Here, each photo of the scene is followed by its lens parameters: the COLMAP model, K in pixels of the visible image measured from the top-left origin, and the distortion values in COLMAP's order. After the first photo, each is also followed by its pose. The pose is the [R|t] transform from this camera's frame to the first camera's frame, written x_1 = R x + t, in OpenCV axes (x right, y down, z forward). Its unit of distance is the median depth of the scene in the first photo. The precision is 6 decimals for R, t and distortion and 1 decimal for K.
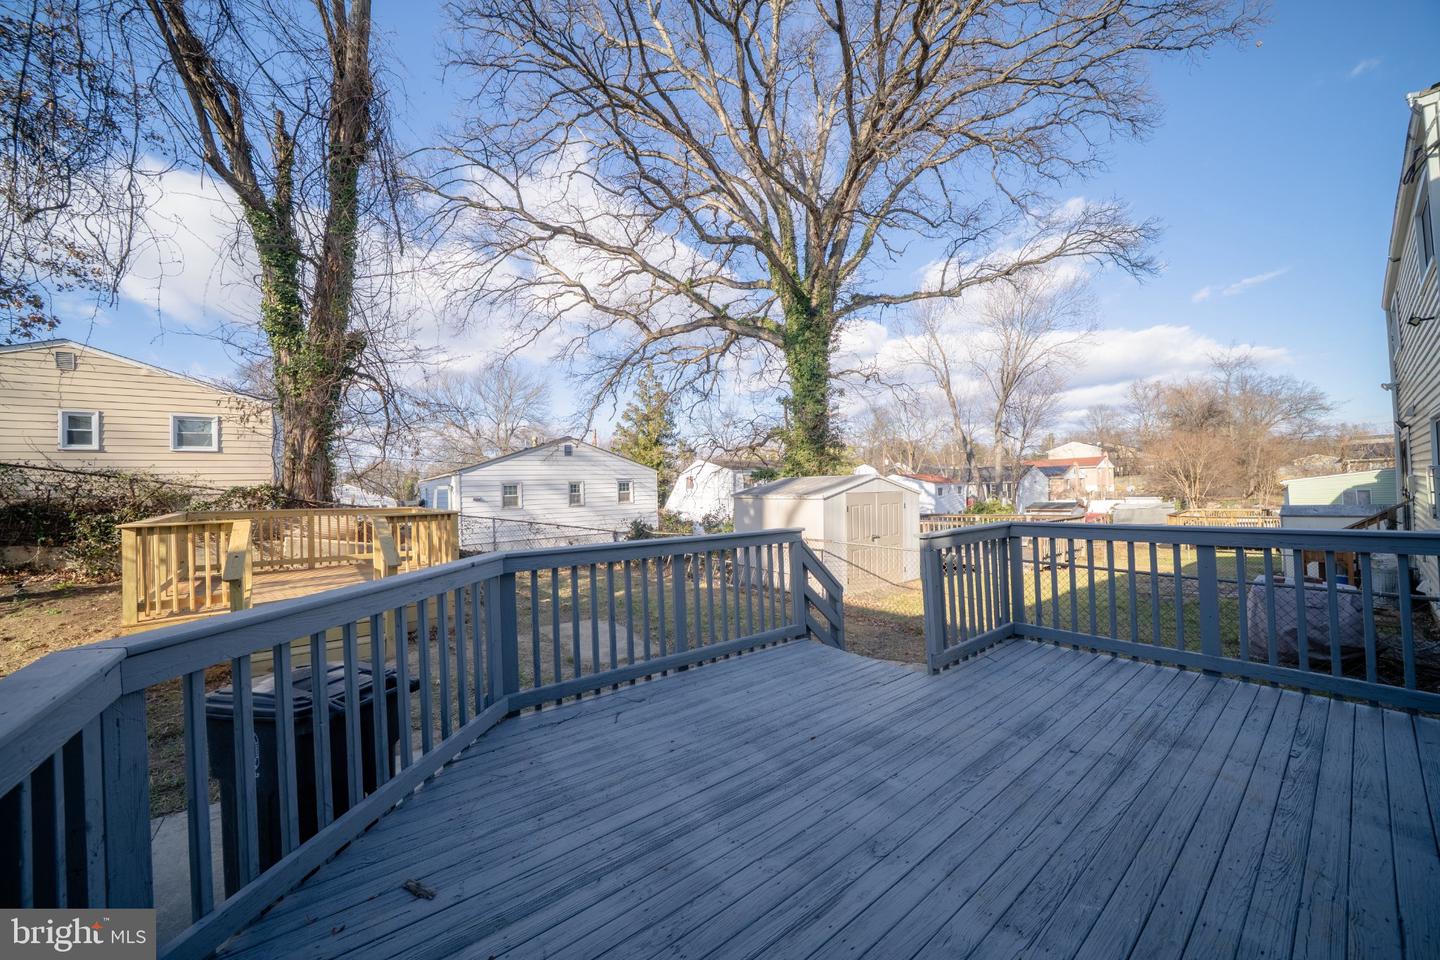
lens RADIAL K [[497.0, 0, 715.7], [0, 497.0, 480.2], [0, 0, 1]] dist [-0.018290, -0.000001]
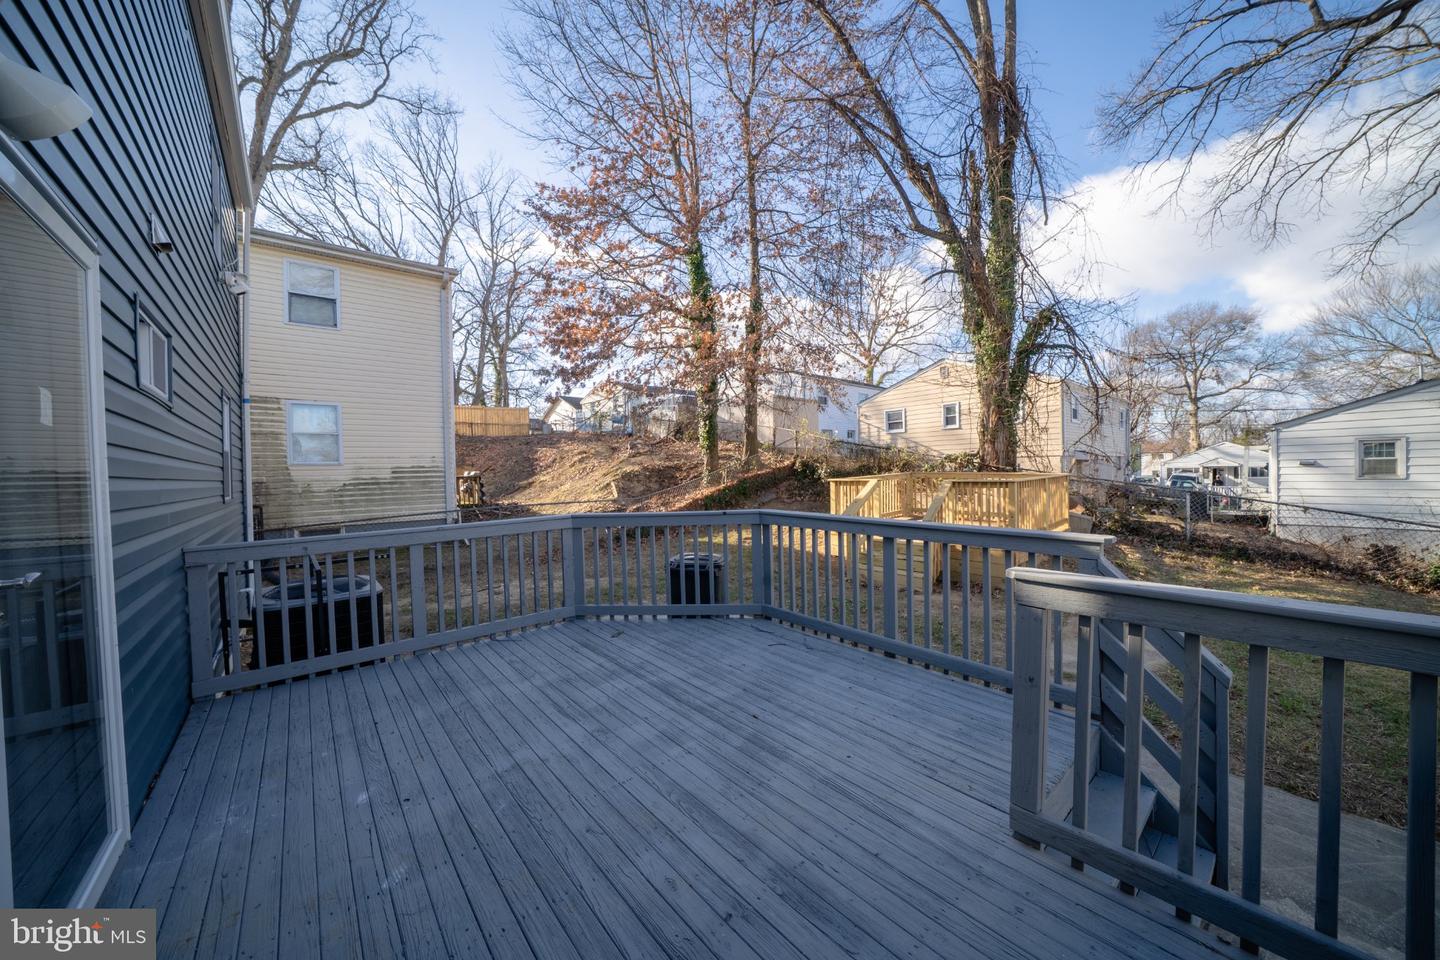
lens RADIAL K [[497.0, 0, 715.7], [0, 497.0, 480.2], [0, 0, 1]] dist [-0.018290, -0.000001]
pose [[0.063516, 0.045422, -0.996947, 0.961679], [0.037164, 0.998163, 0.047845, -0.014456], [0.997289, -0.040089, 0.061711, 0.708097]]
